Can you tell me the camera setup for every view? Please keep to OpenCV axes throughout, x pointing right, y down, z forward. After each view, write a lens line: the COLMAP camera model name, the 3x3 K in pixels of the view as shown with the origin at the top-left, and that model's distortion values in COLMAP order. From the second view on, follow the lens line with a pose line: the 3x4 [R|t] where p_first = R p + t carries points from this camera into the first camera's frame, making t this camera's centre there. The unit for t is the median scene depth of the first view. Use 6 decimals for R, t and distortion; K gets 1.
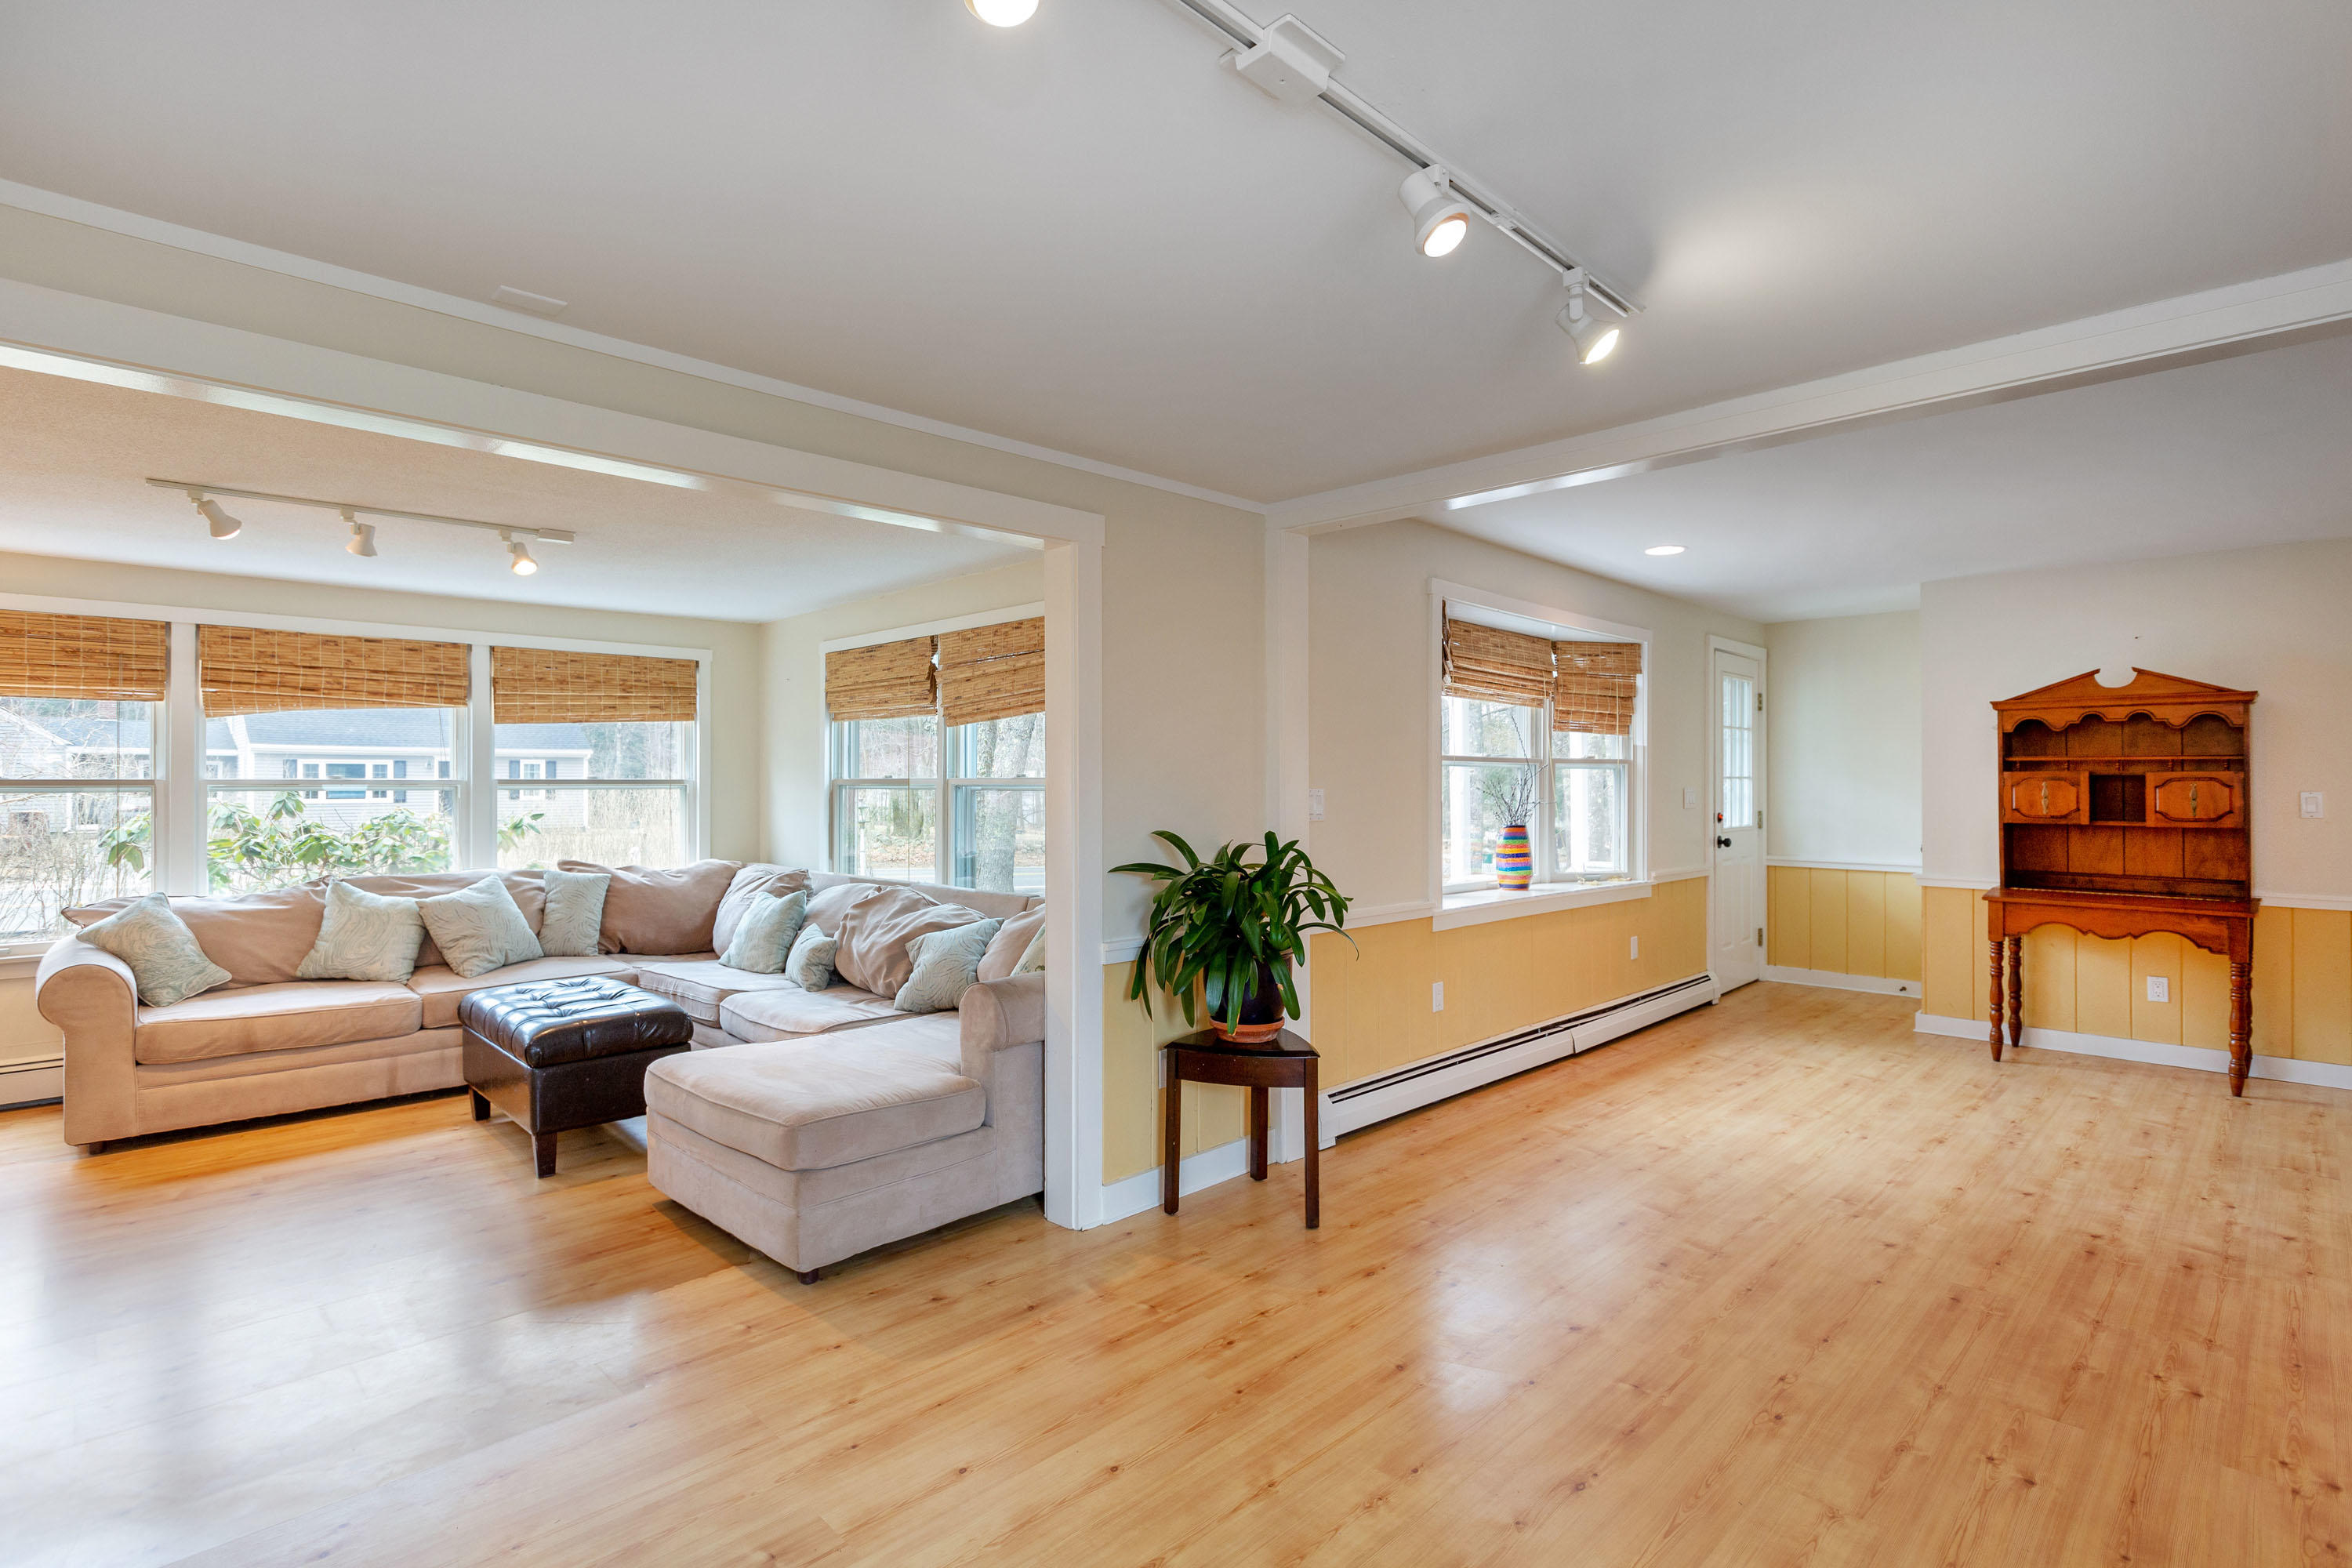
lens RADIAL K [[1109.4, 0, 1169.6], [0, 1109.4, 780.6], [0, 0, 1]] dist [-0.013101, 0.000663]
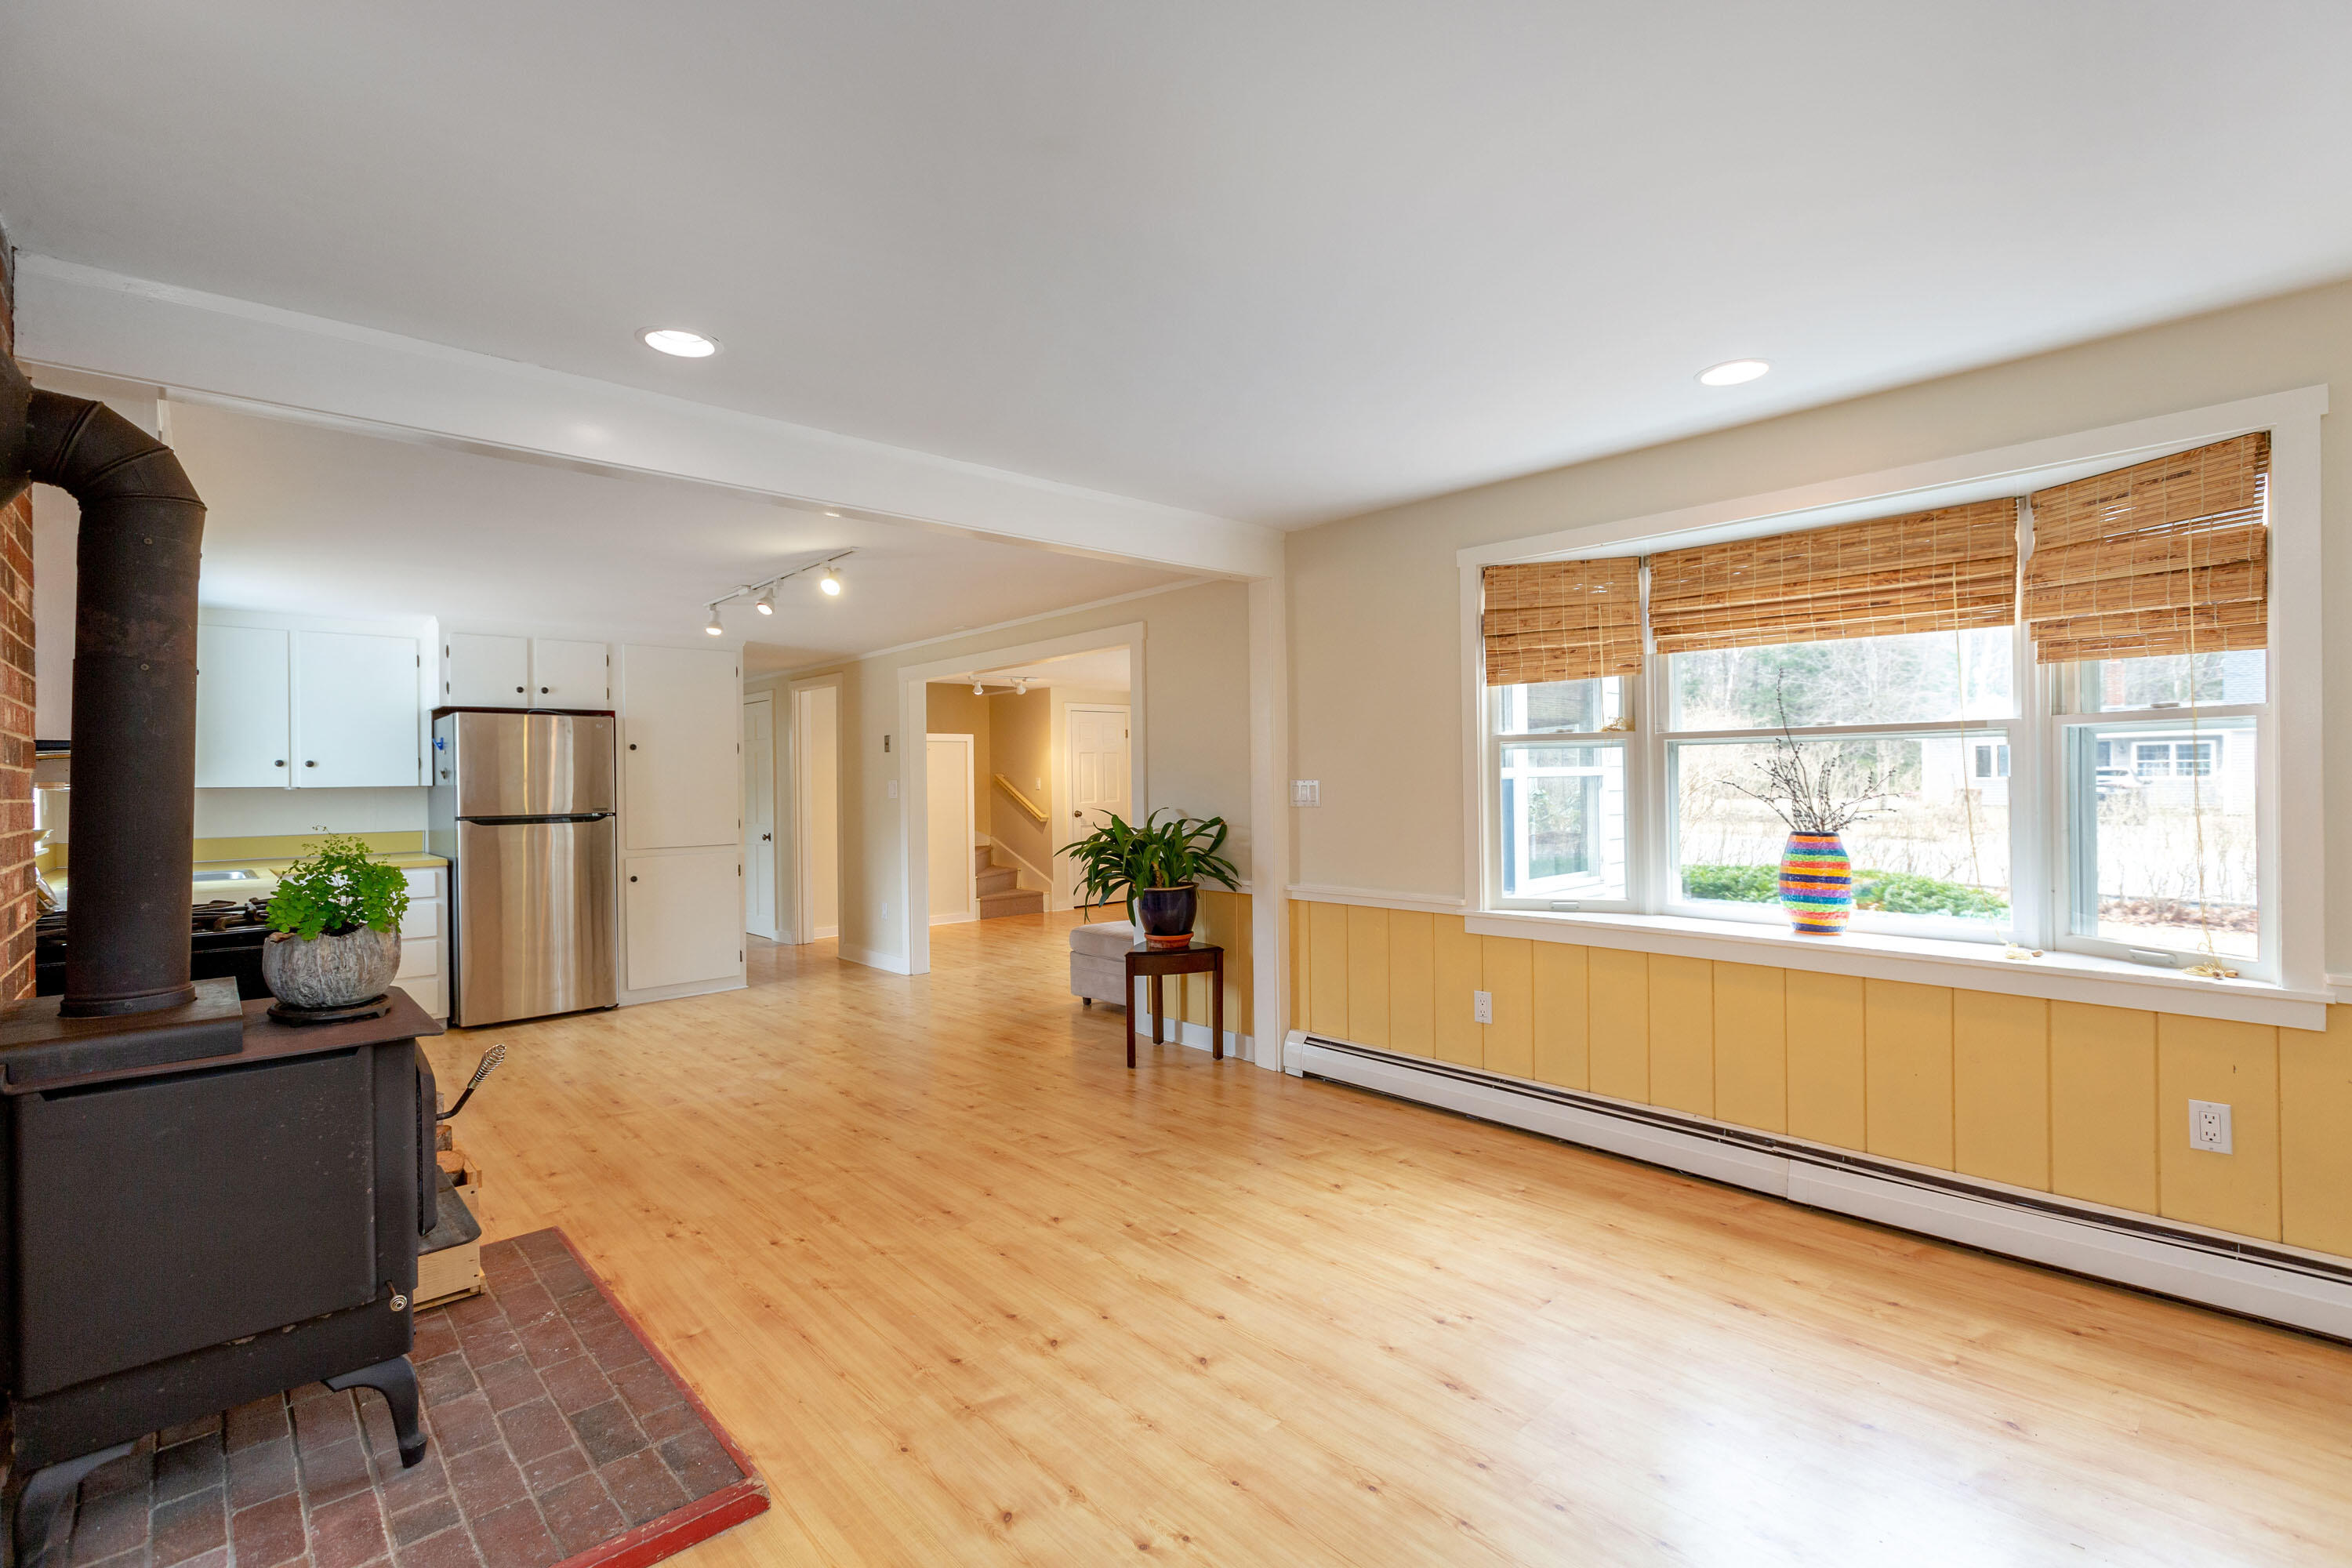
lens RADIAL K [[1060.6, 0, 1170.4], [0, 1060.6, 785.1], [0, 0, 1]] dist [-0.002373, 0.000133]
pose [[-0.027502, 0.004376, -0.999612, 1.511606], [0.018218, 0.999827, 0.003876, 0.006805], [0.999456, -0.018104, -0.027577, 1.044169]]
